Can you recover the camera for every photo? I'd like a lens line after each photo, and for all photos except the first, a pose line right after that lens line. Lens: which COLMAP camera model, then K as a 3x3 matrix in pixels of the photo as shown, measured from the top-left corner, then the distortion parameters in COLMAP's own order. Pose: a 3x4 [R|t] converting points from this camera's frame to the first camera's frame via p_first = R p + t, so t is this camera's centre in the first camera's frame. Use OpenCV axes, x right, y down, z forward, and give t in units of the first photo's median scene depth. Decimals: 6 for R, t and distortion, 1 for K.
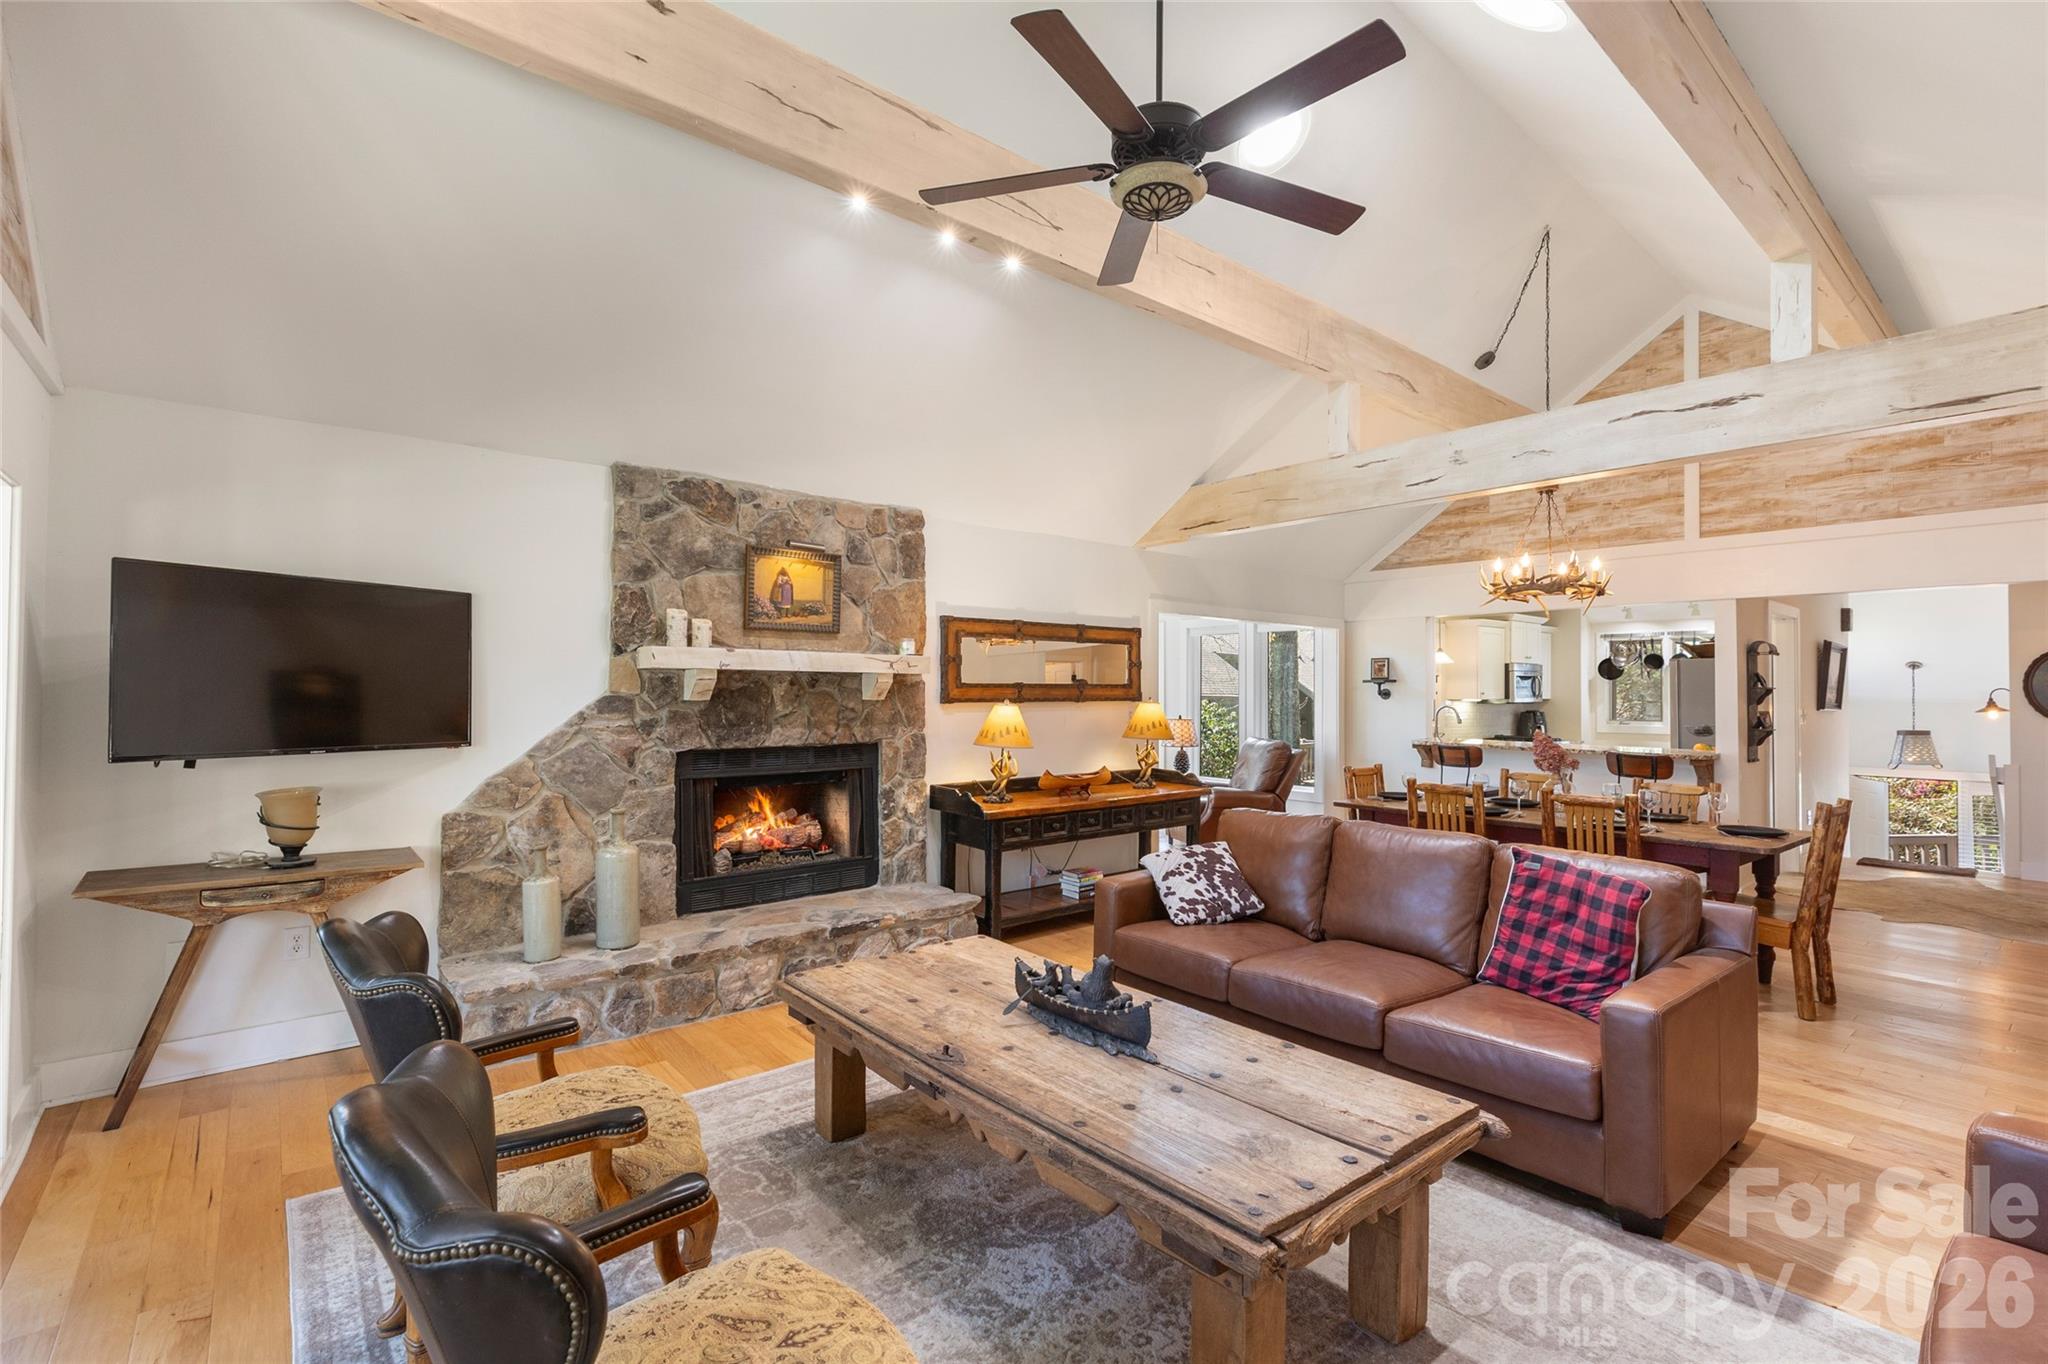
lens RADIAL K [[914.0, 0, 1029.8], [0, 914.0, 677.1], [0, 0, 1]] dist [0.003176, -0.000075]
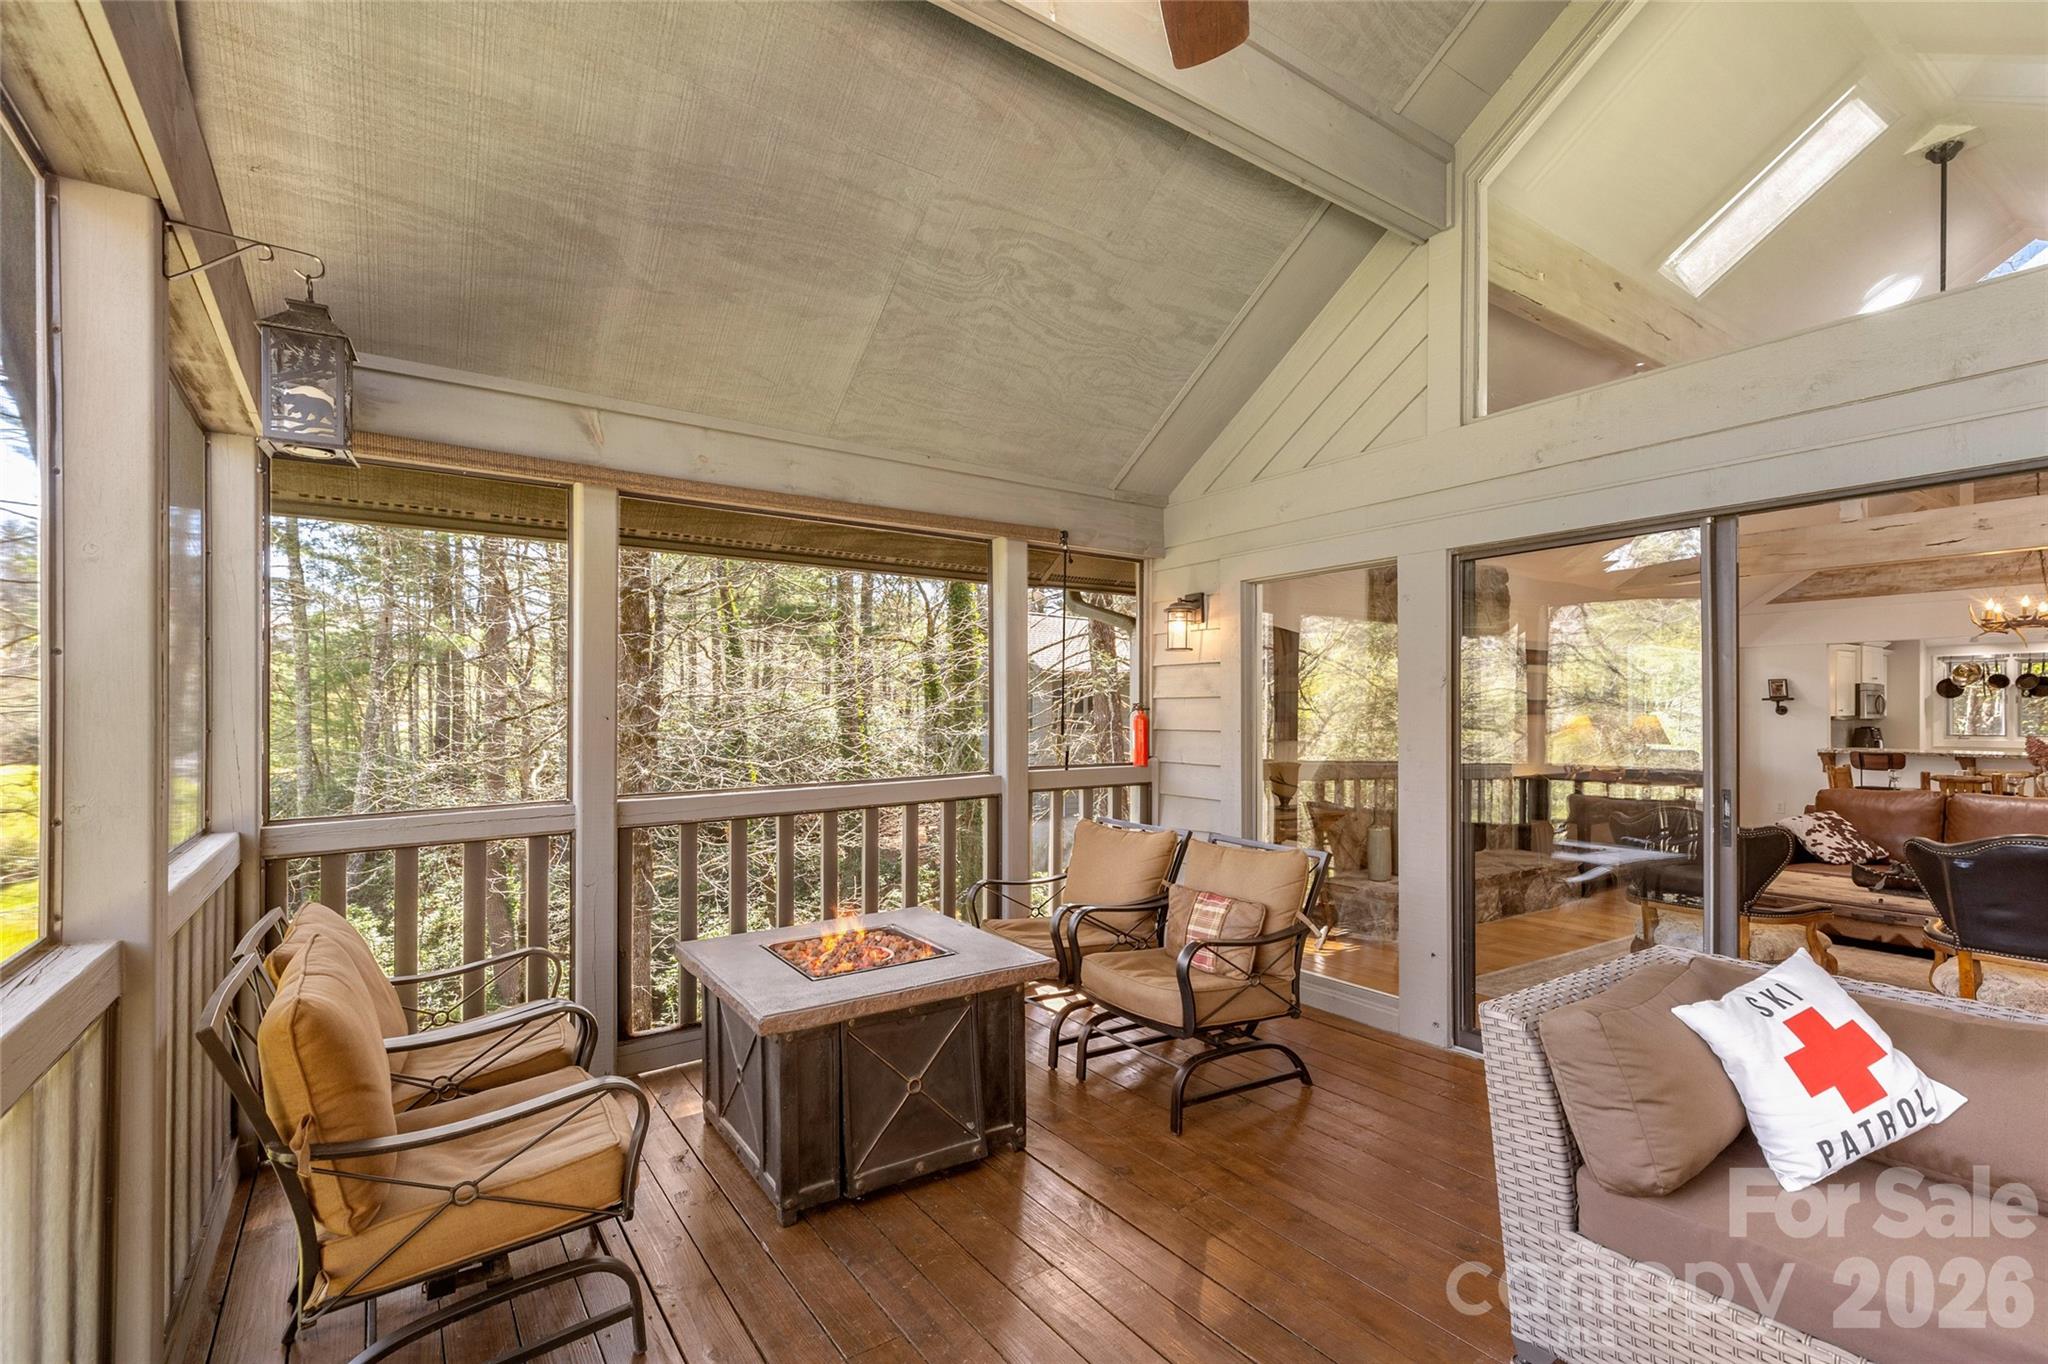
lens RADIAL K [[934.5, 0, 1035.7], [0, 934.5, 717.7], [0, 0, 1]] dist [0.004976, -0.000384]
pose [[0.996079, -0.003551, -0.088396, -0.715274], [0.004887, 0.999877, 0.014905, 0.009181], [0.088333, -0.015279, 0.995974, -0.431307]]
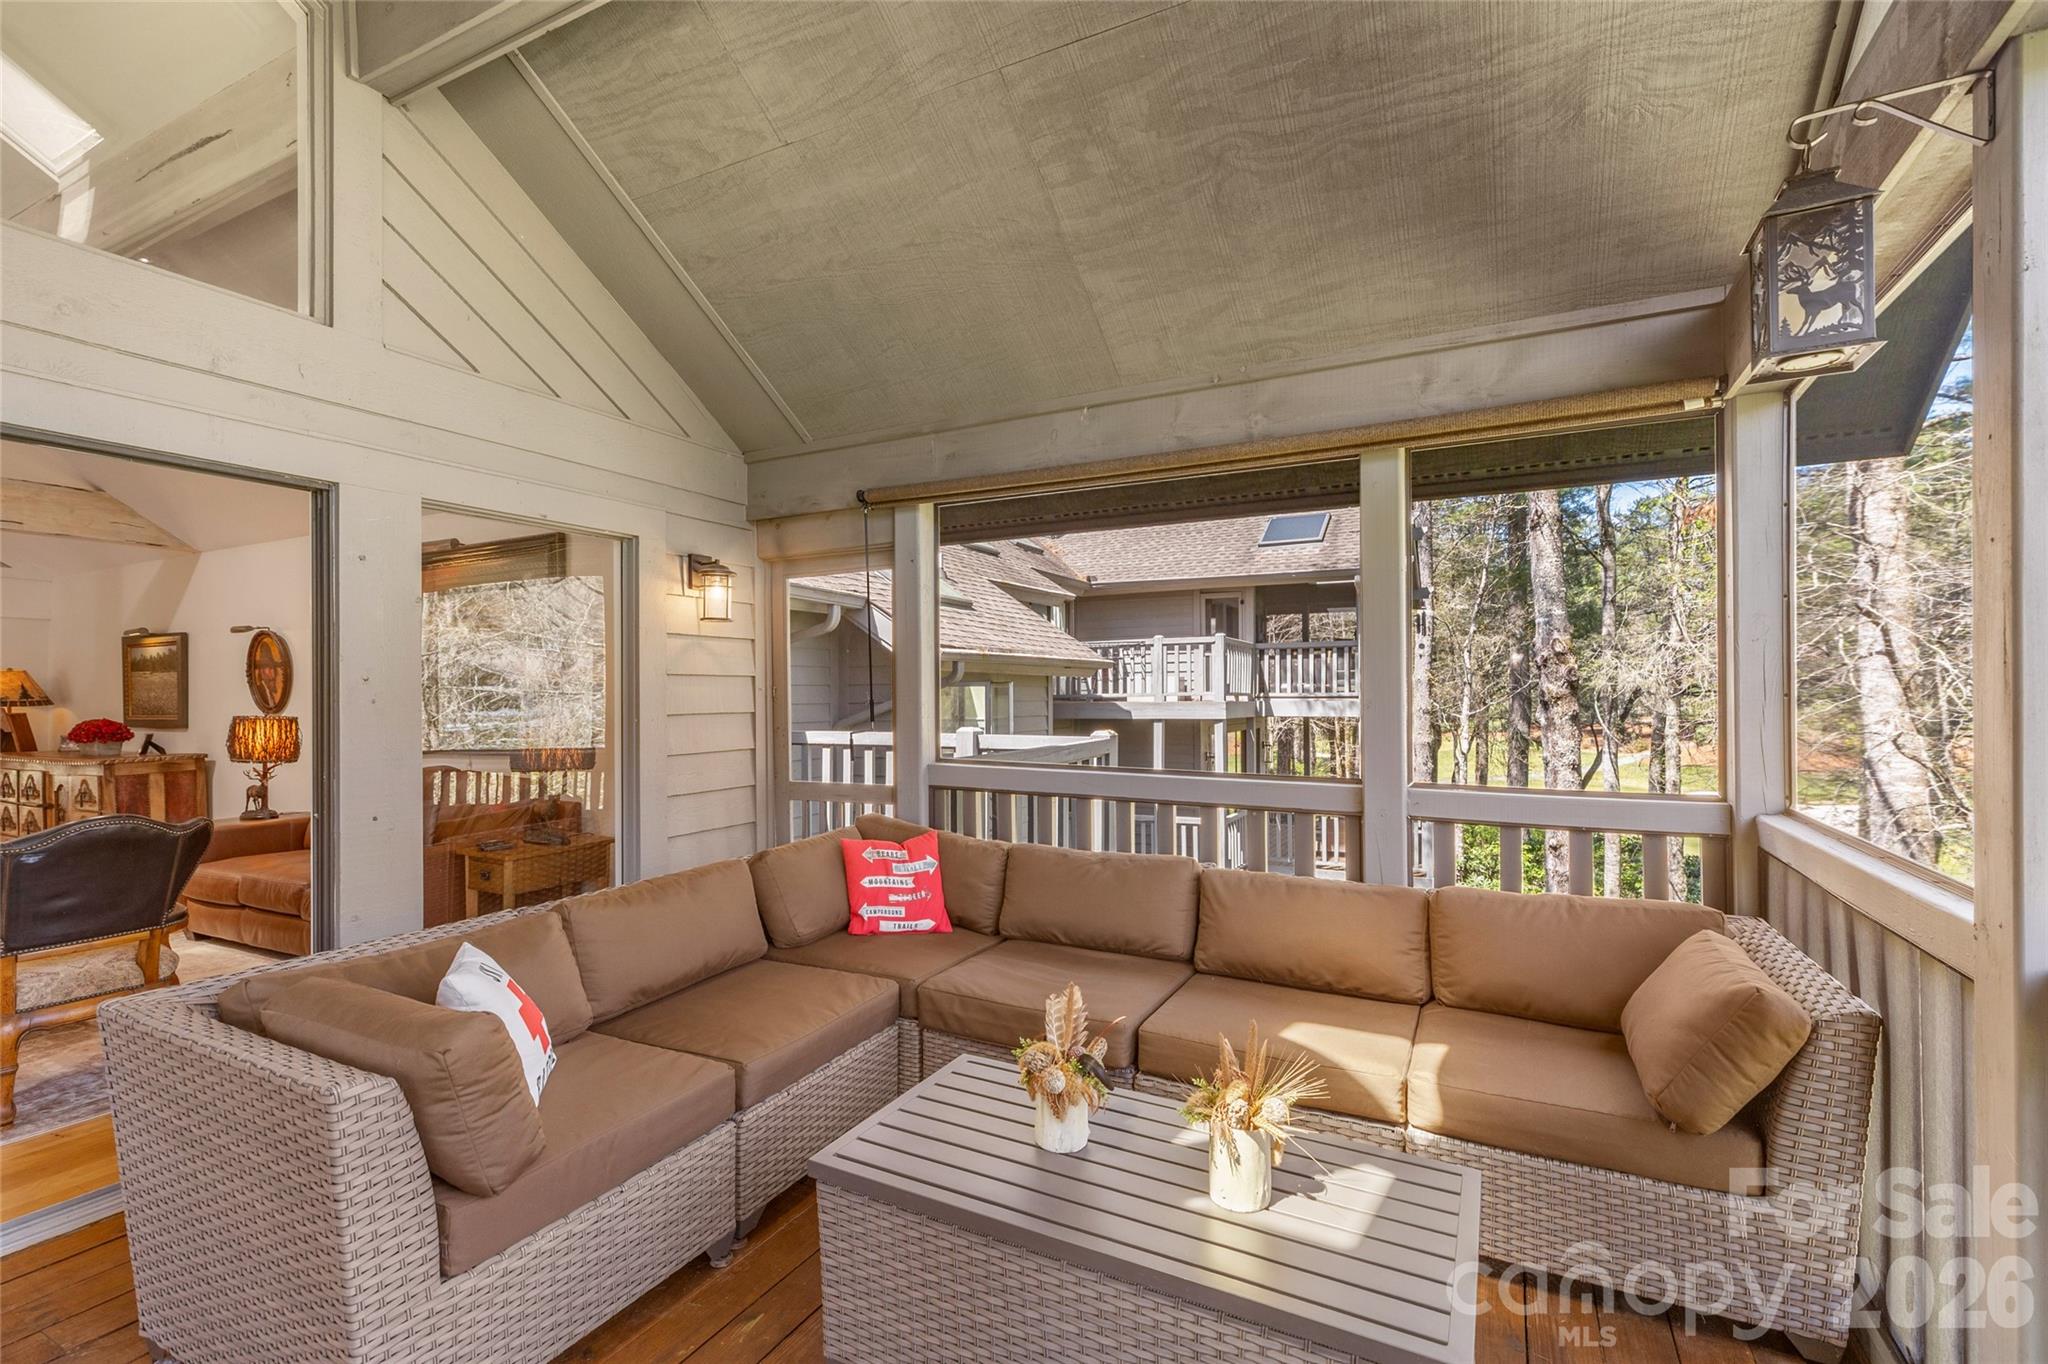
lens RADIAL K [[924.1, 0, 1024.0], [0, 924.1, 682.0], [0, 0, 1]] dist [0.006446, 0.000194]
pose [[-0.384341, 0.010418, 0.923132, -0.916619], [-0.007297, 0.999871, -0.014322, 0.013933], [-0.923162, -0.012241, -0.384215, -0.102316]]
